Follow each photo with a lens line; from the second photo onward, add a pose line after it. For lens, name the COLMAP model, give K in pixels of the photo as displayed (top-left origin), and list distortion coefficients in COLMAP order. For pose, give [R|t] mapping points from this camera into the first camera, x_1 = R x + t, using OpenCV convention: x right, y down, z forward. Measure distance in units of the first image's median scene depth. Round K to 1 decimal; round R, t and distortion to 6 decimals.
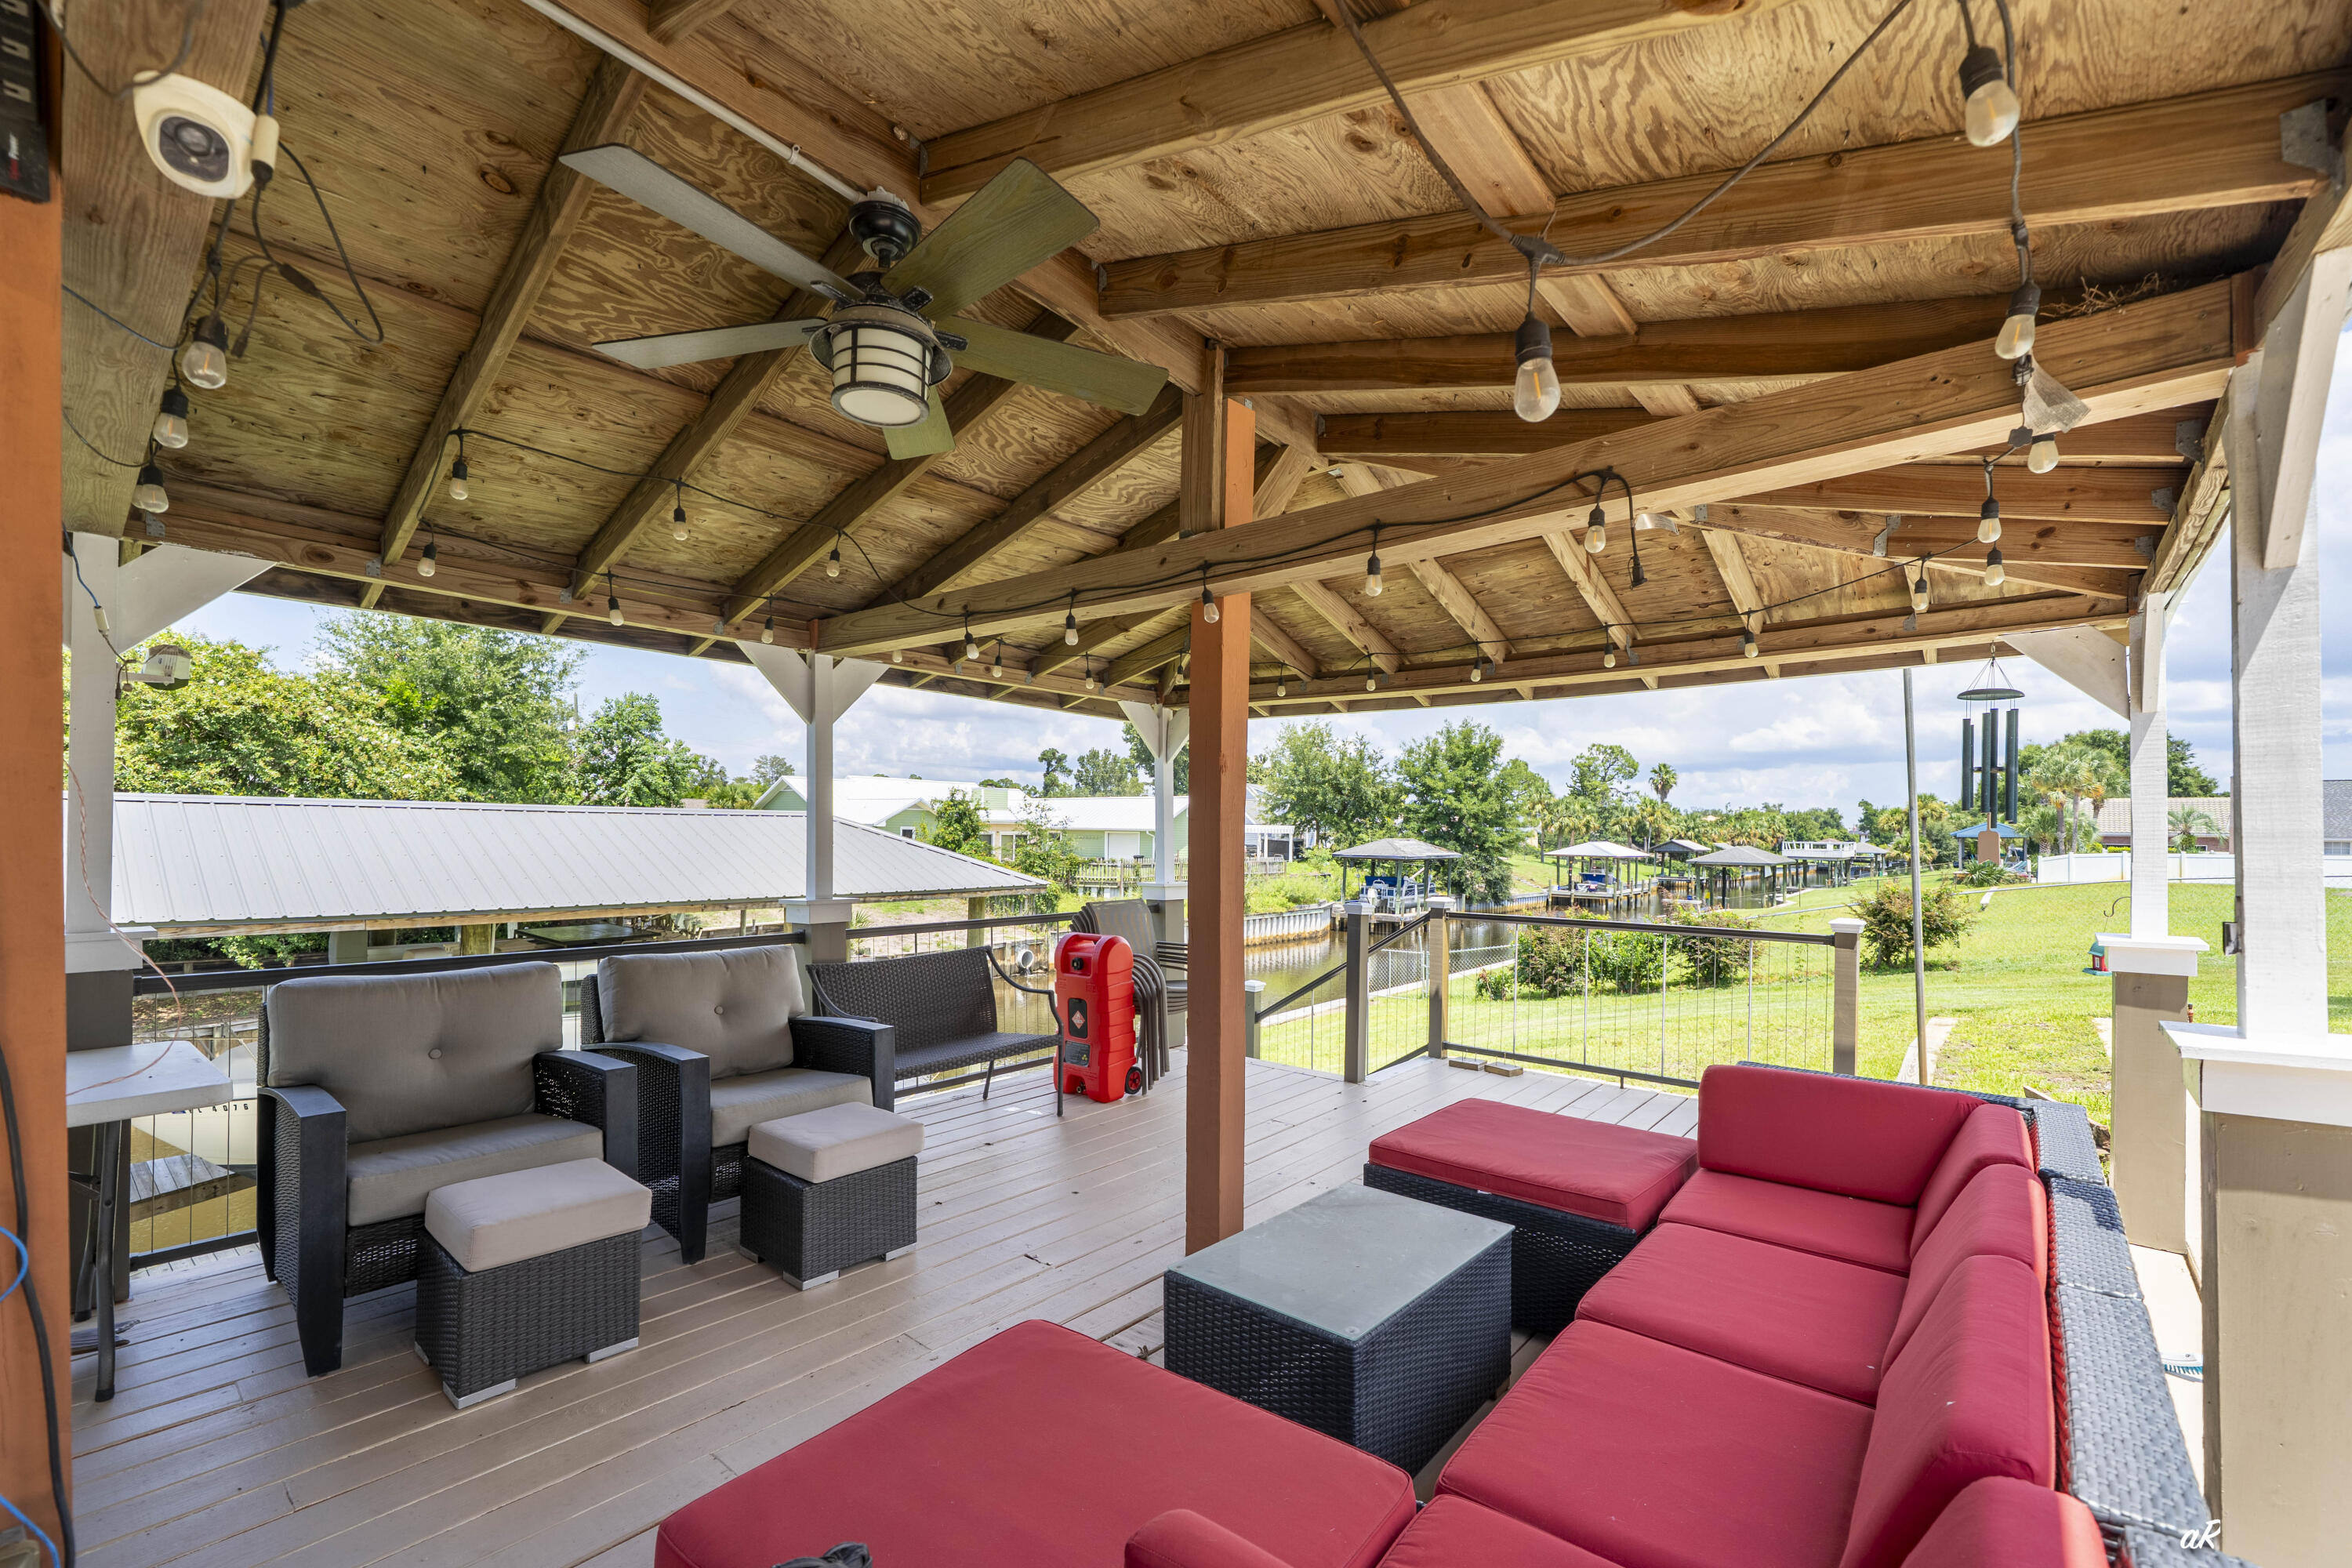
lens RADIAL K [[962.2, 0, 1170.0], [0, 962.2, 829.0], [0, 0, 1]] dist [0.015662, 0.000284]
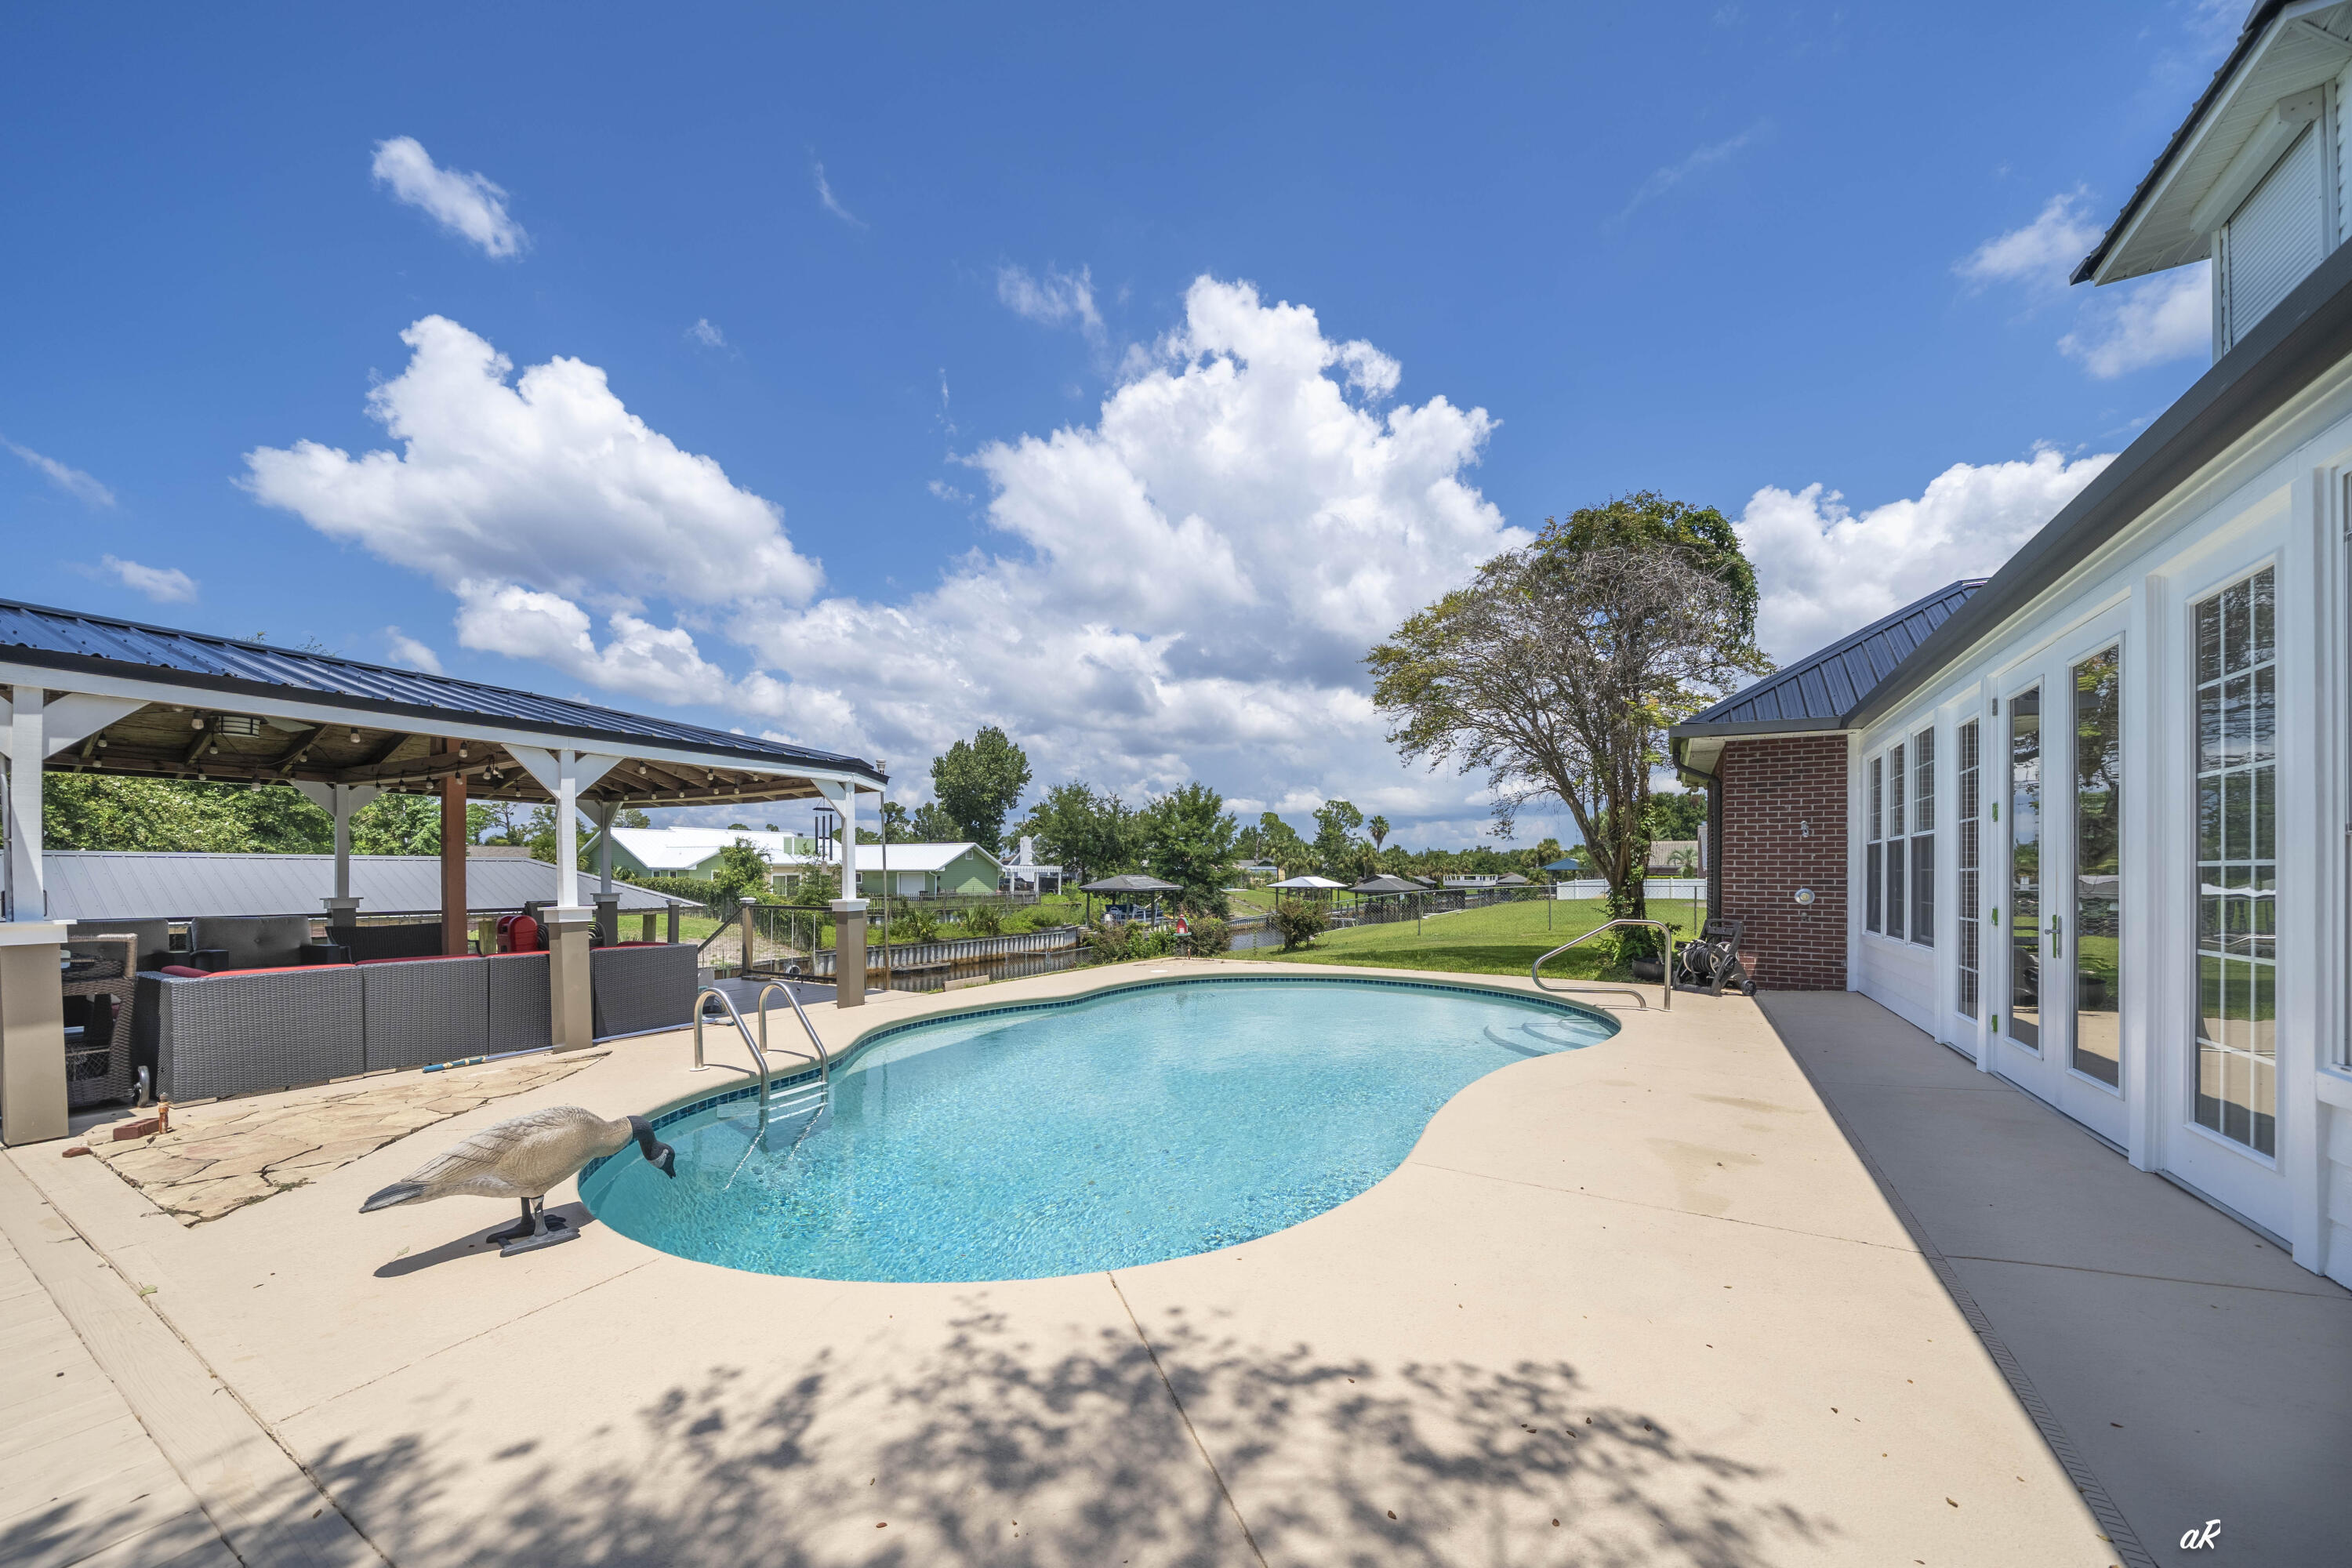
lens RADIAL K [[827.6, 0, 1179.2], [0, 827.6, 875.9], [0, 0, 1]] dist [-0.000231, -0.000203]
pose [[0.983934, -0.011759, 0.178146, 0.106250], [0.010453, 0.999911, 0.008268, 0.002606], [-0.178227, -0.006273, 0.983969, -0.106705]]
